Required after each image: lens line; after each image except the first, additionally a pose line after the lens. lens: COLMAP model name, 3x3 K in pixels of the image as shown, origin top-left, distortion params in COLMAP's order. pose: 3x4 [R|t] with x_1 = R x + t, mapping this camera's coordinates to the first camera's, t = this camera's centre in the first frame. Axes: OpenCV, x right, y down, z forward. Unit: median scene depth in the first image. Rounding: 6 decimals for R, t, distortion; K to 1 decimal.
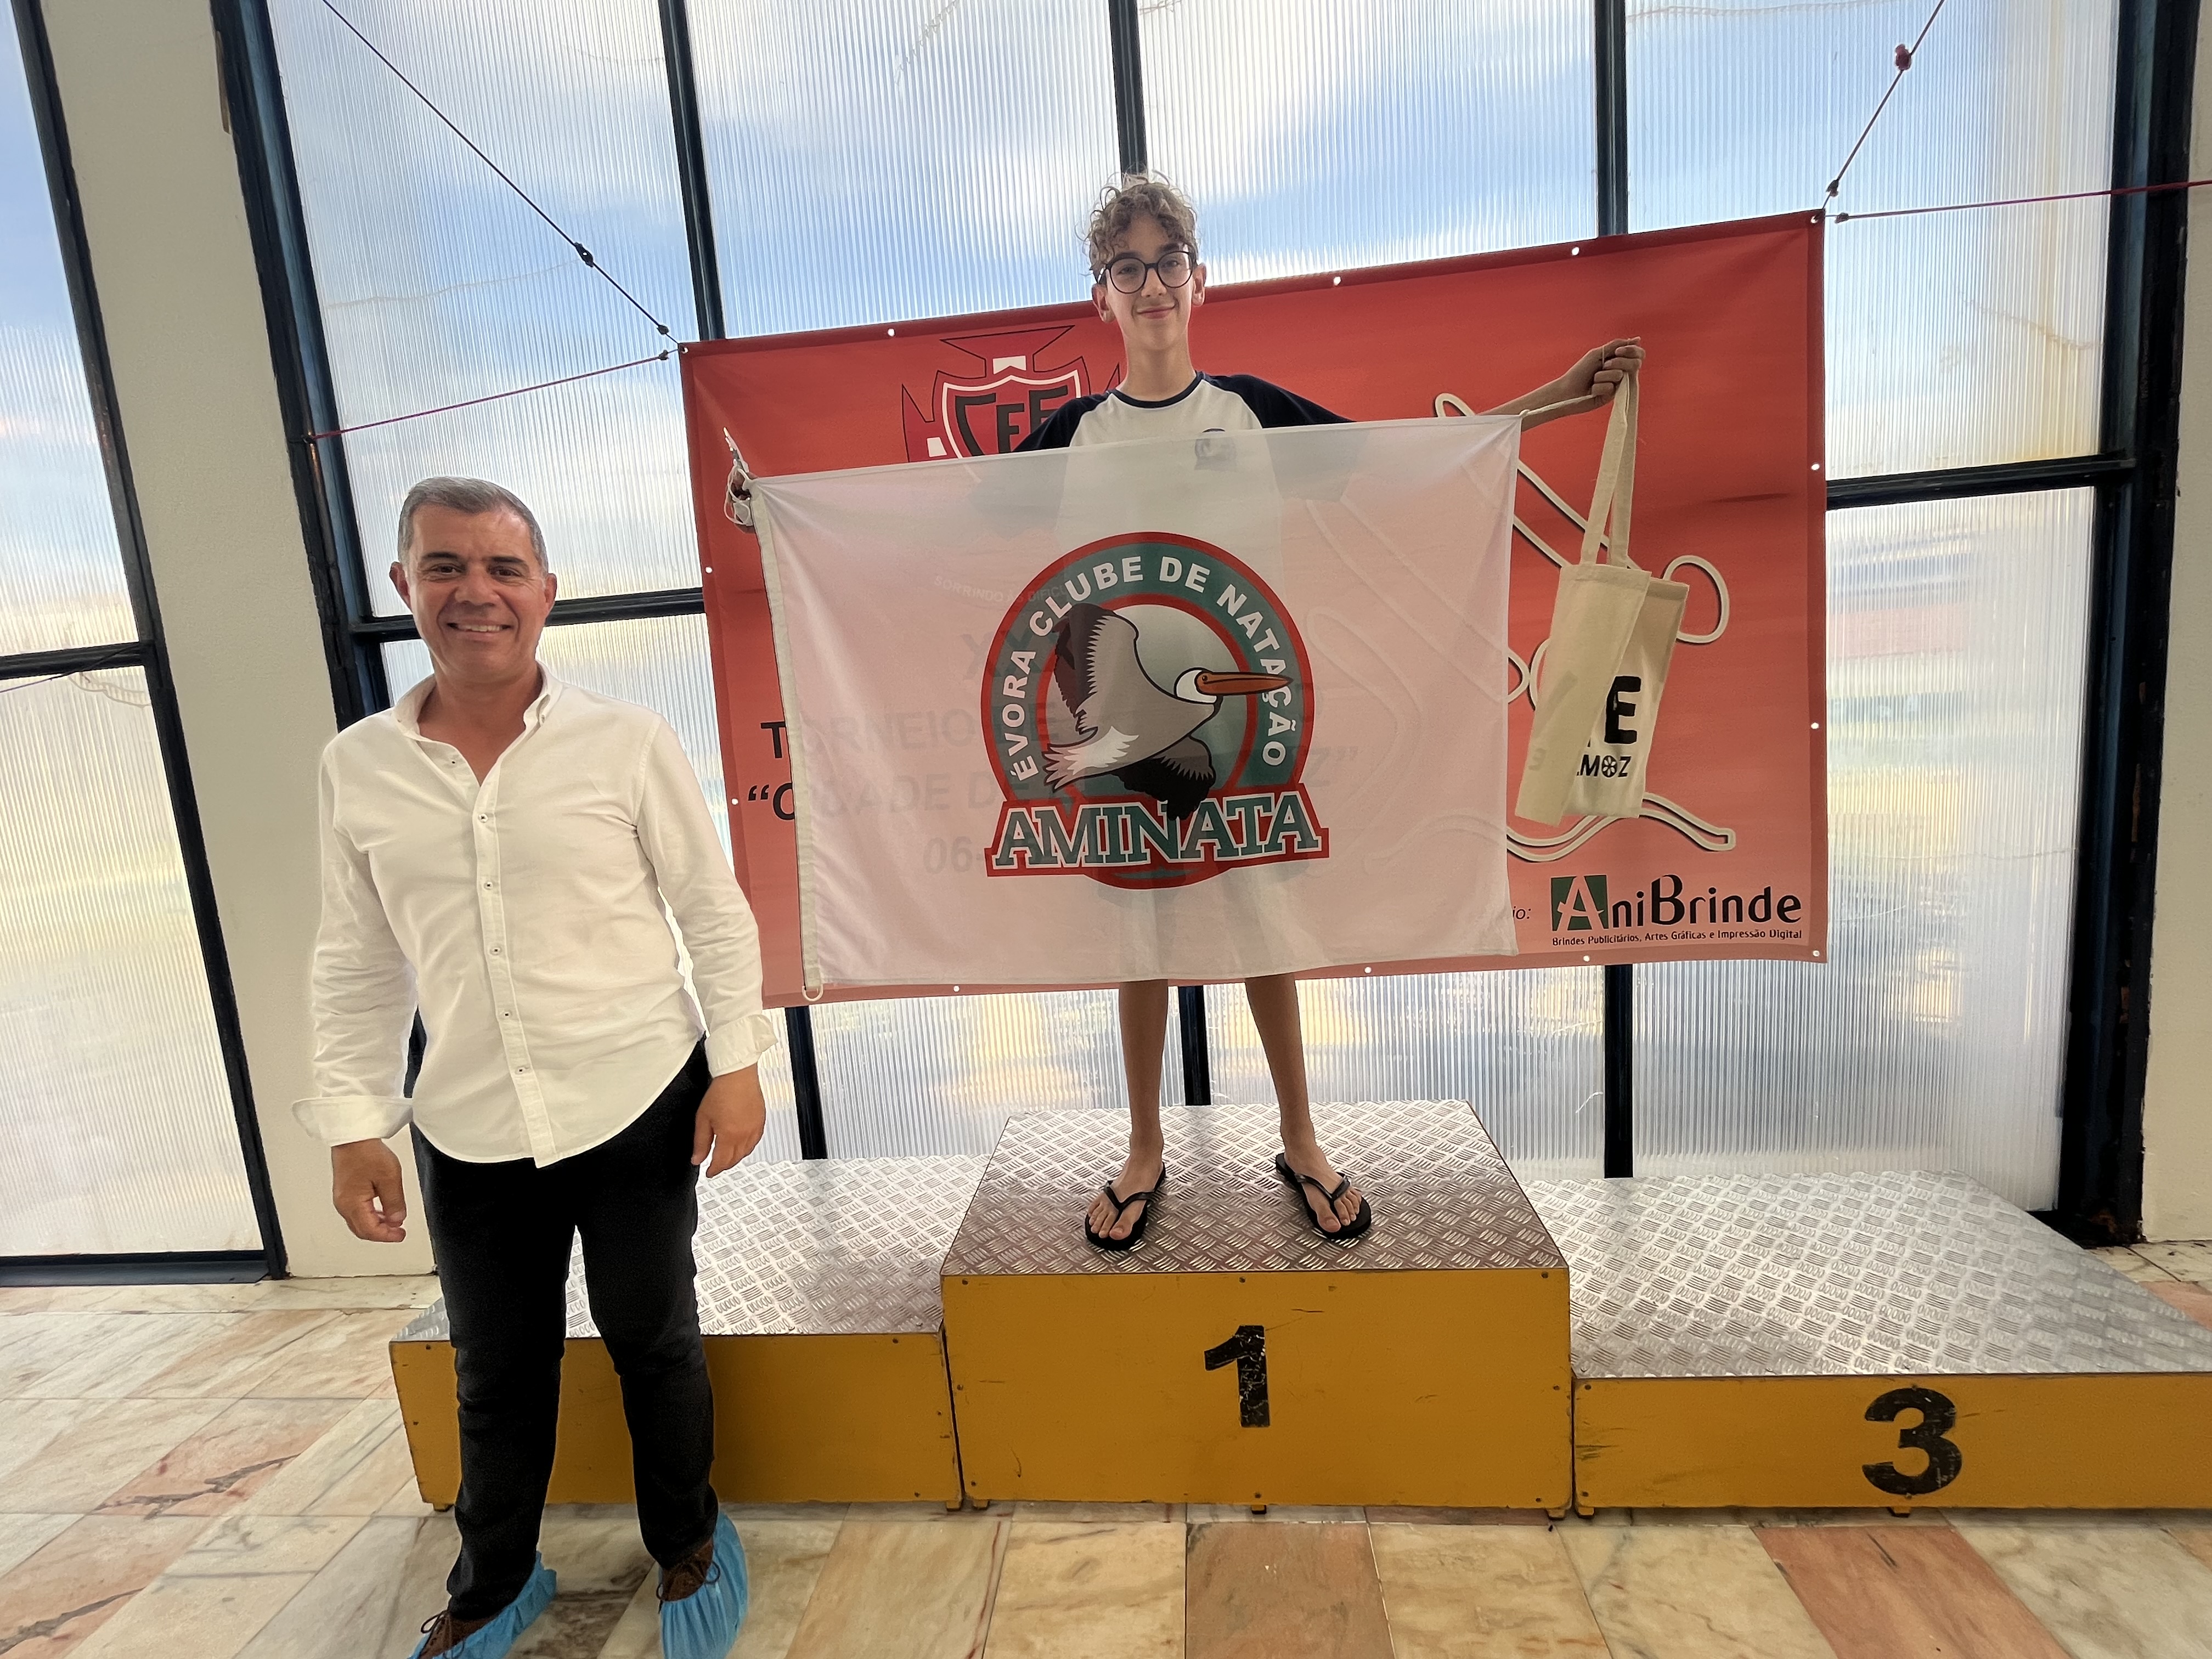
lens RADIAL K [[970.8, 0, 1101.6], [0, 970.8, 821.1], [0, 0, 1]] dist [-0.002520, 0.000078]
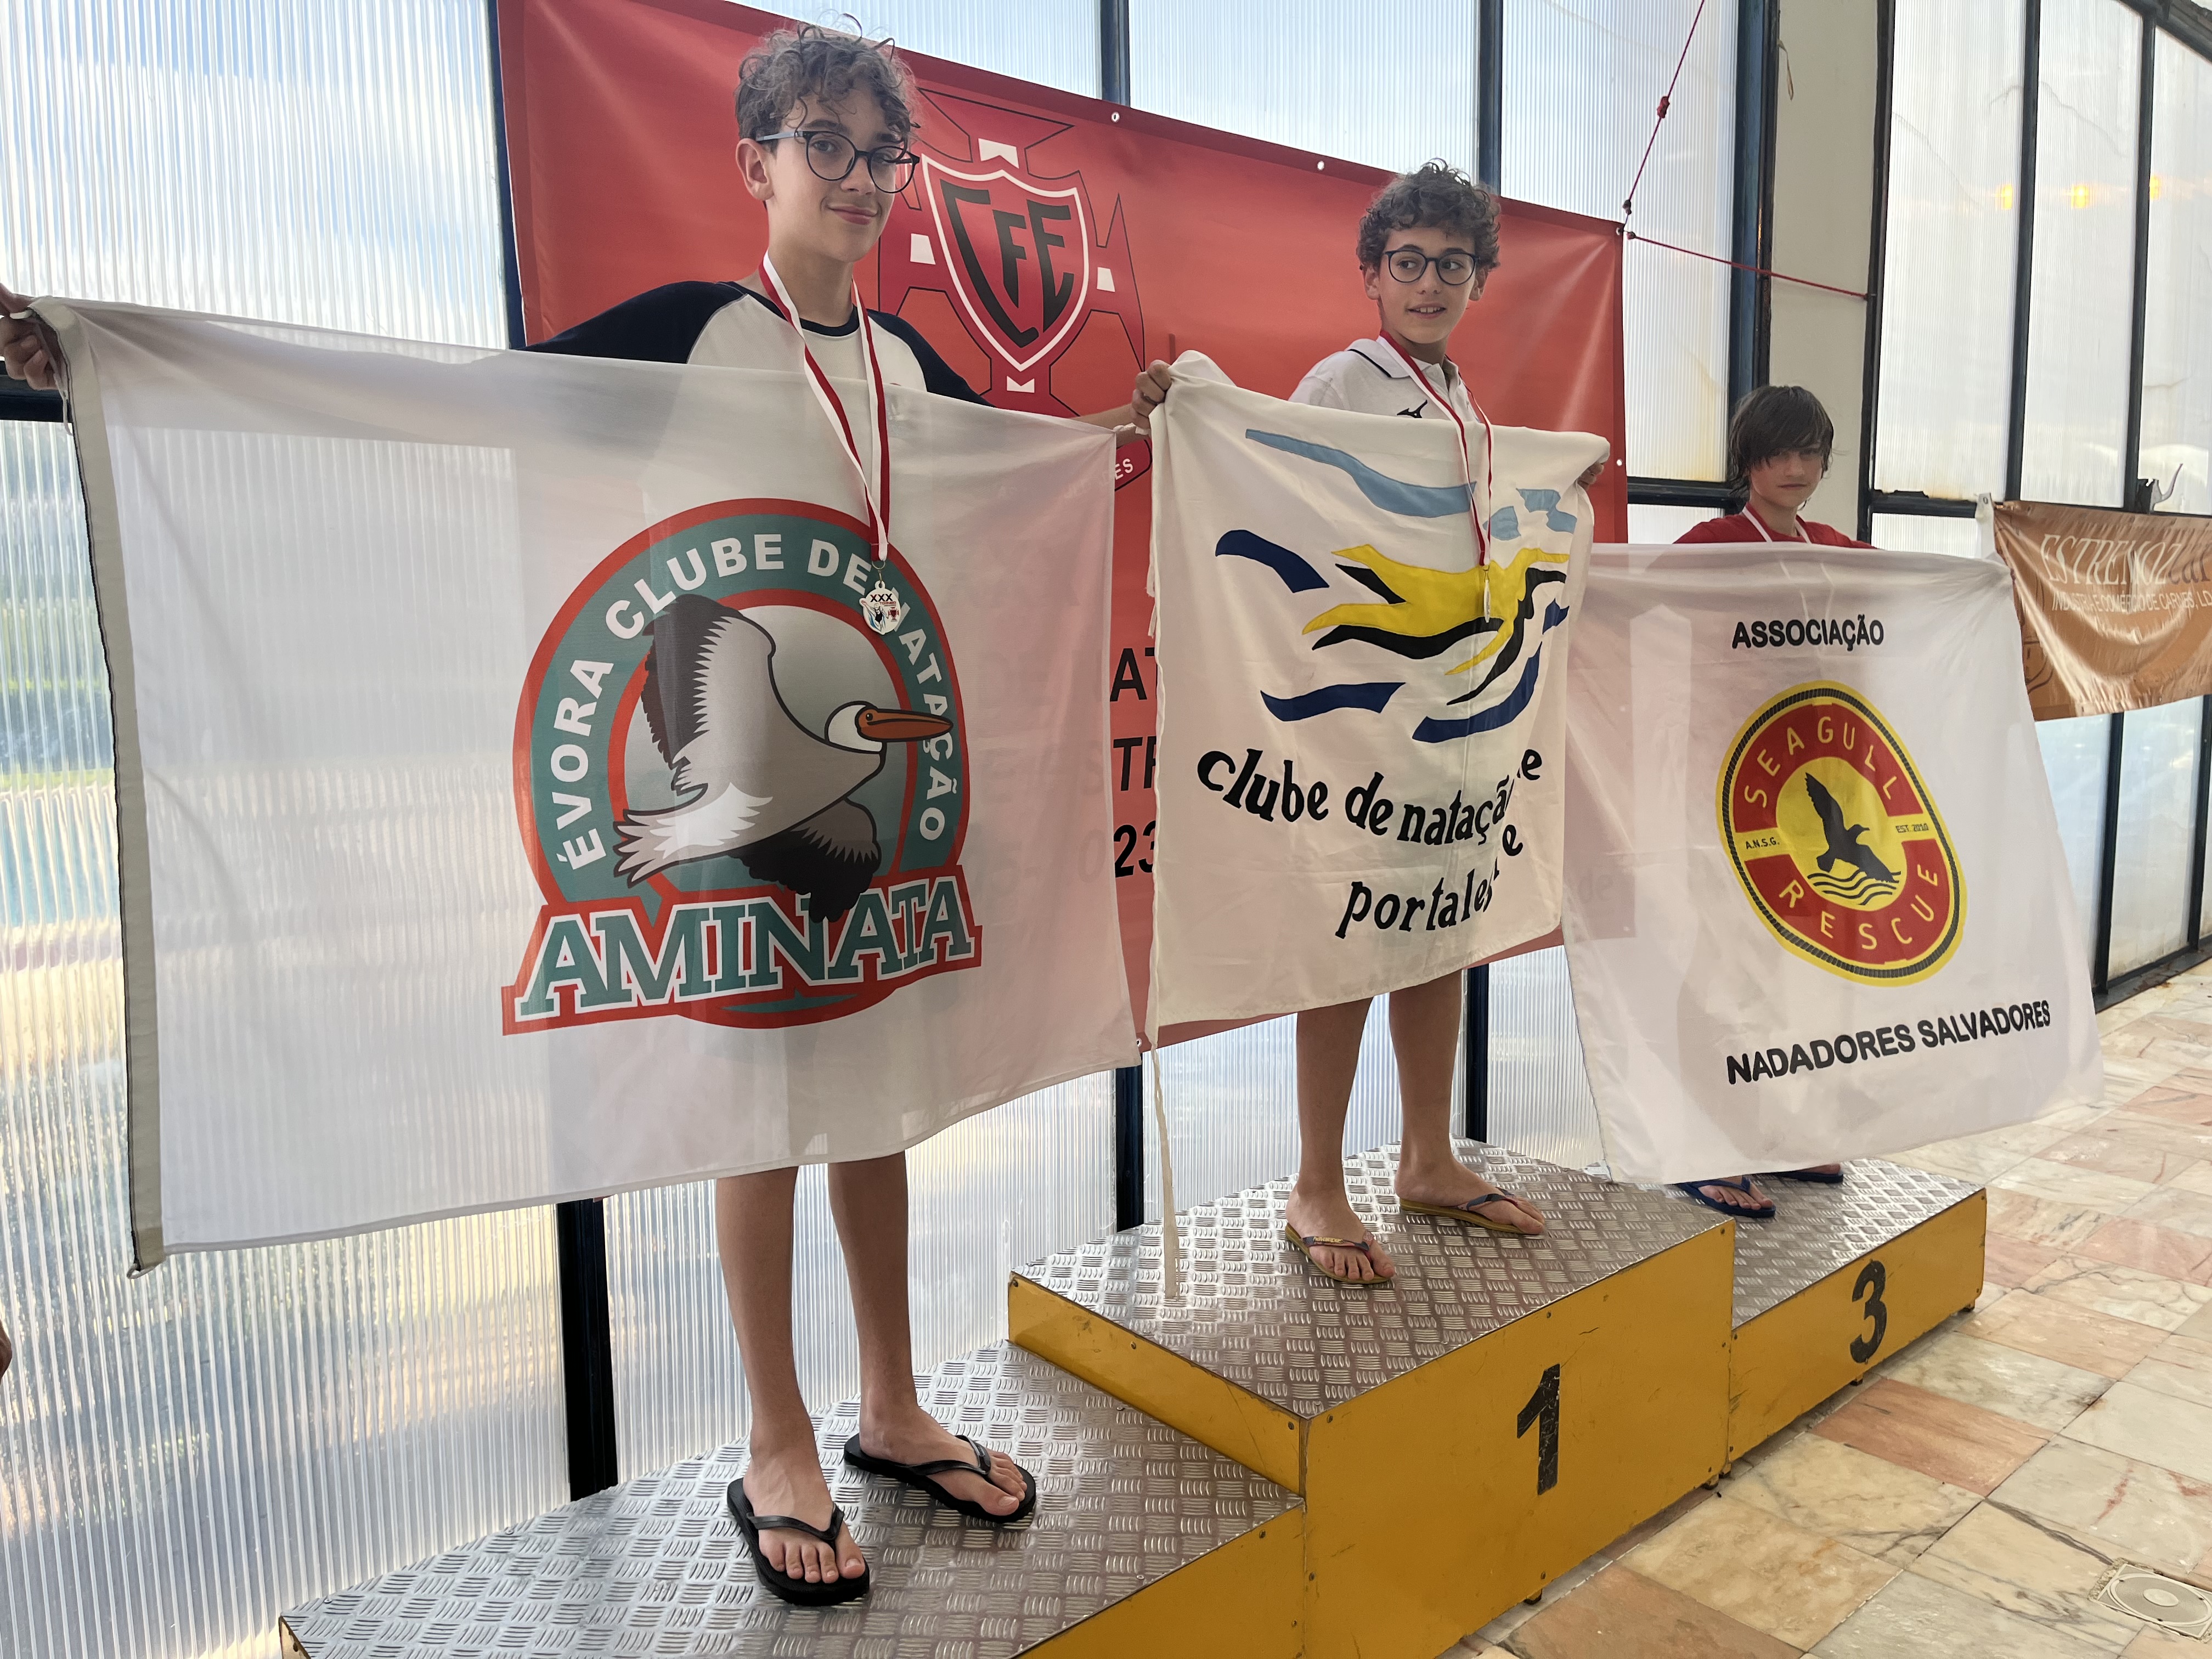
lens RADIAL K [[1676.6, 0, 1116.8], [0, 1676.6, 817.6], [0, 0, 1]] dist [0.064991, -0.095411]
pose [[0.685014, -0.022478, 0.728183, -0.976465], [0.059509, 0.997910, -0.025177, 0.031254], [-0.726095, 0.060580, 0.684920, 0.168088]]
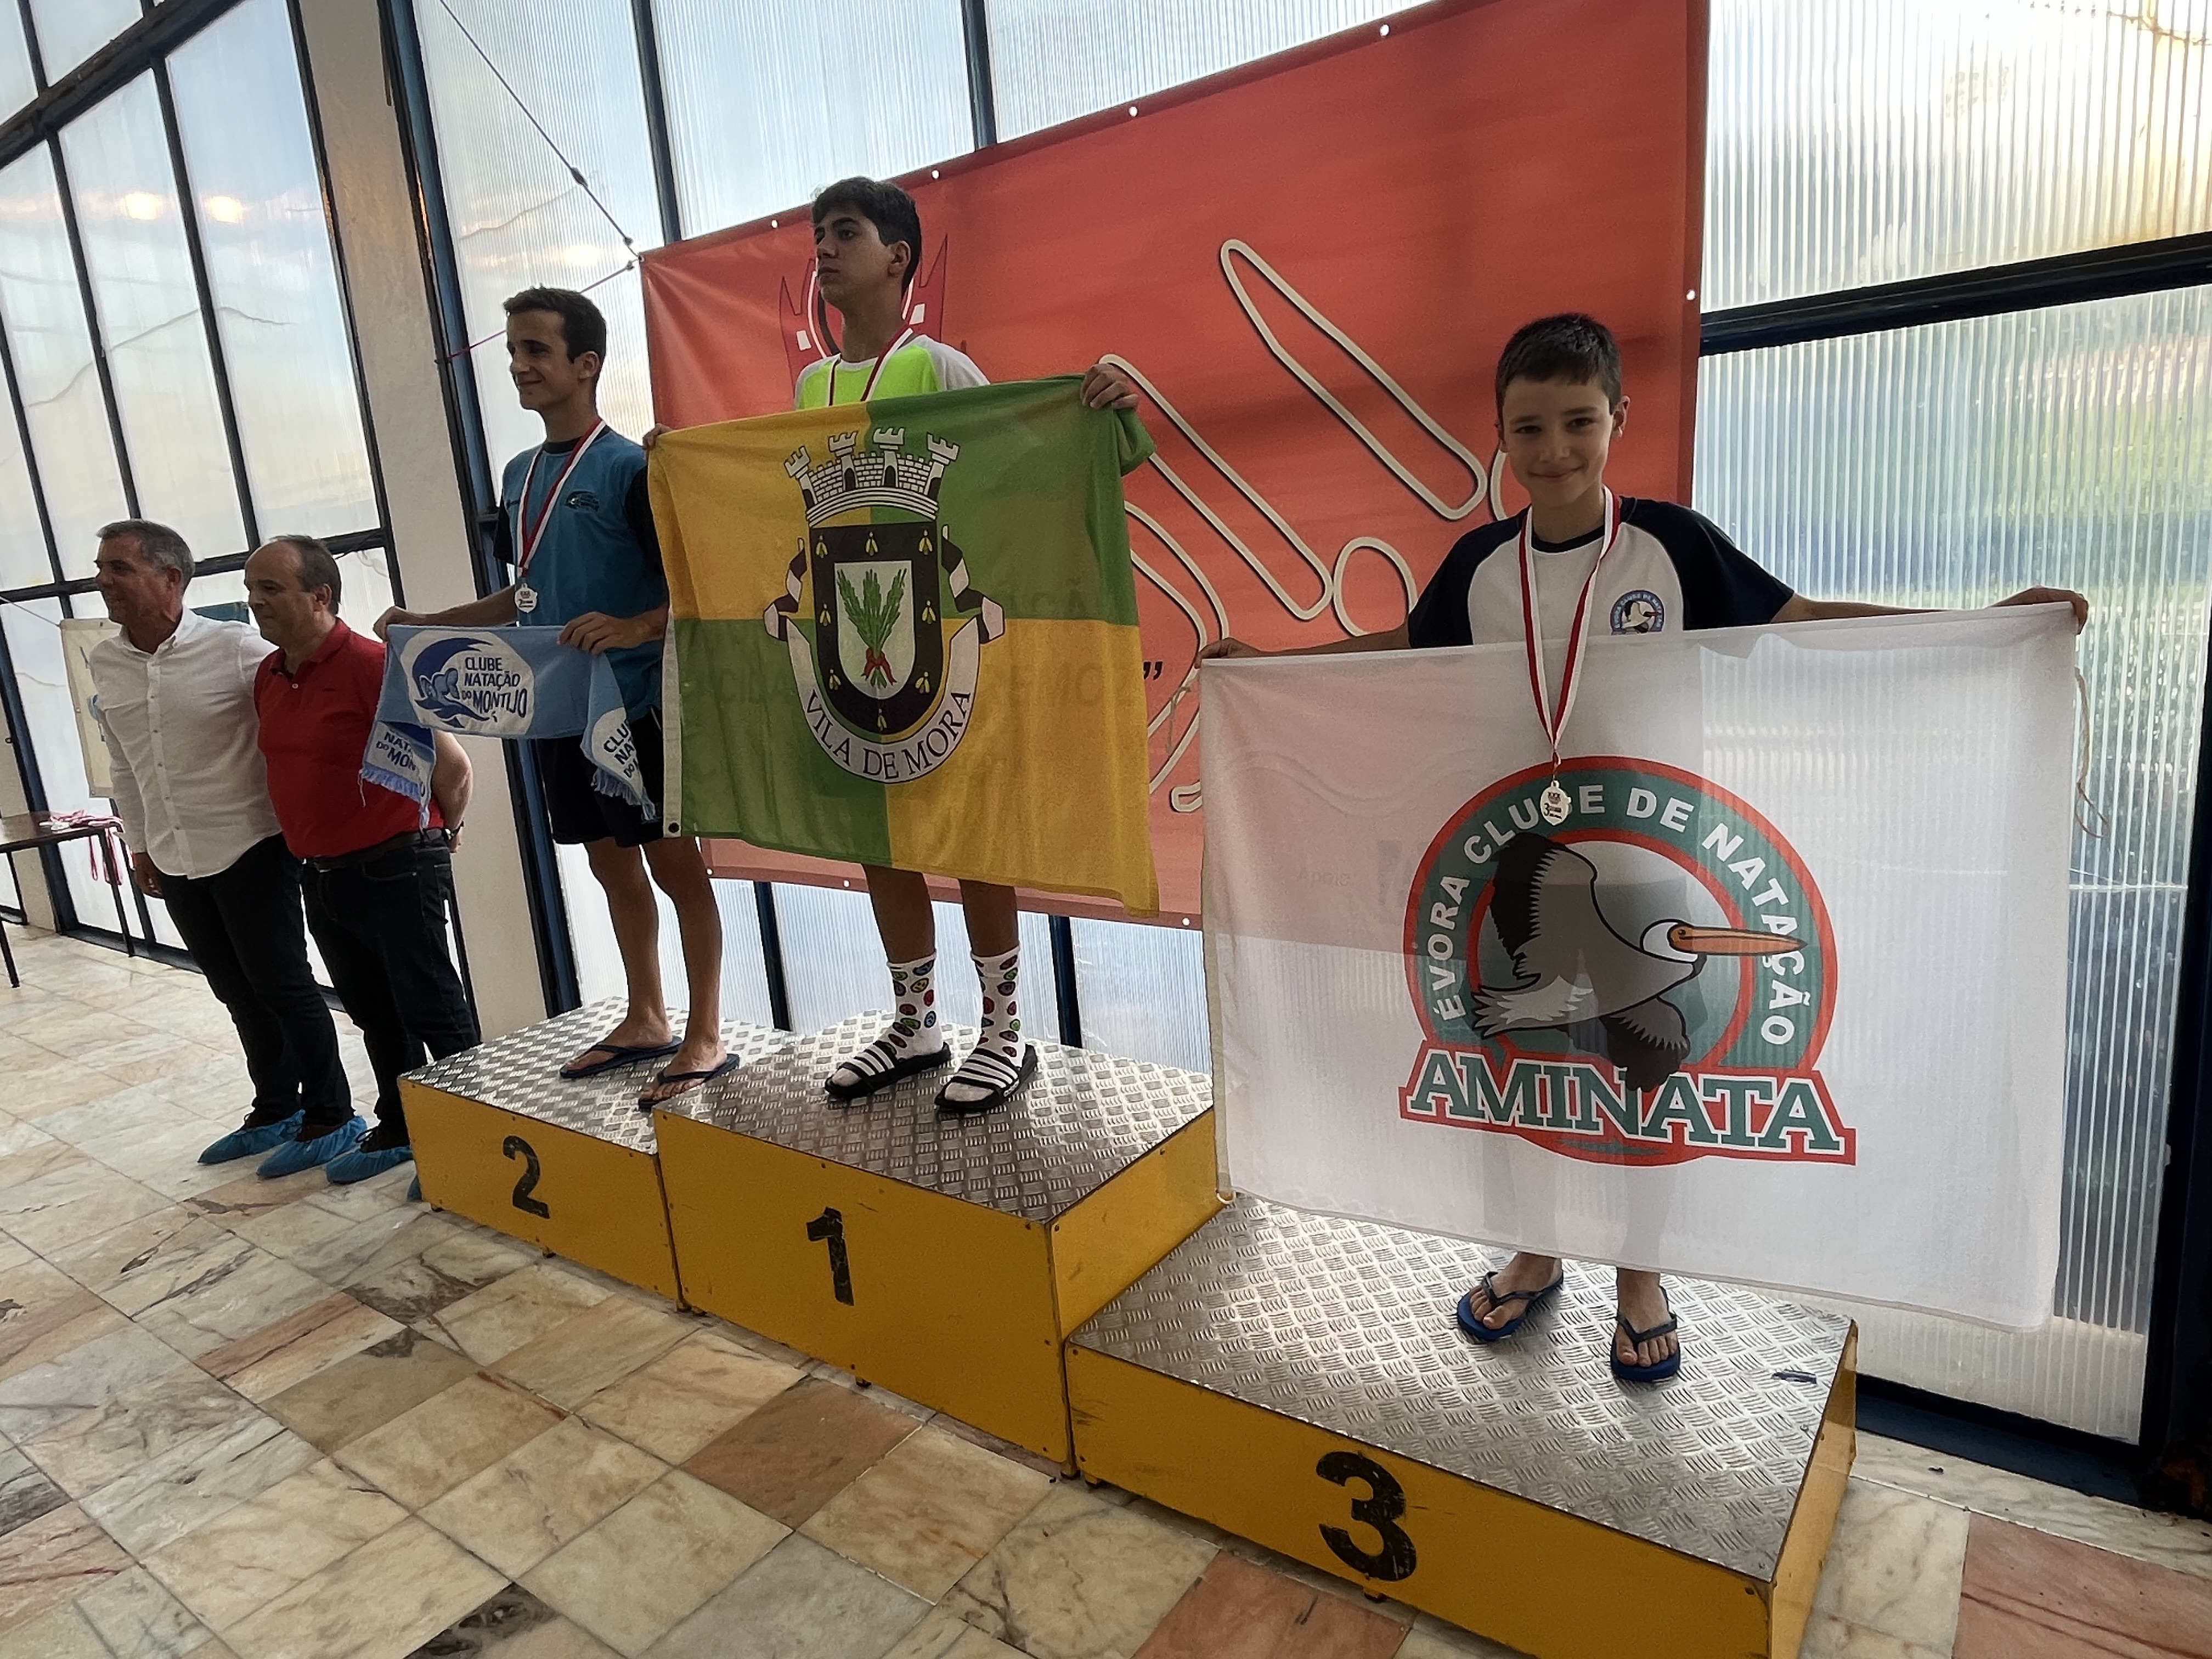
lens RADIAL K [[1364.0, 0, 1106.0], [0, 1364.0, 829.5], [0, 0, 1]] dist [-0.001898, -0.002569]
pose [[0.860221, 0.108740, -0.498192, 0.907126], [-0.050068, 0.990289, 0.129698, -0.091090], [0.507457, -0.086626, 0.857312, -0.089768]]
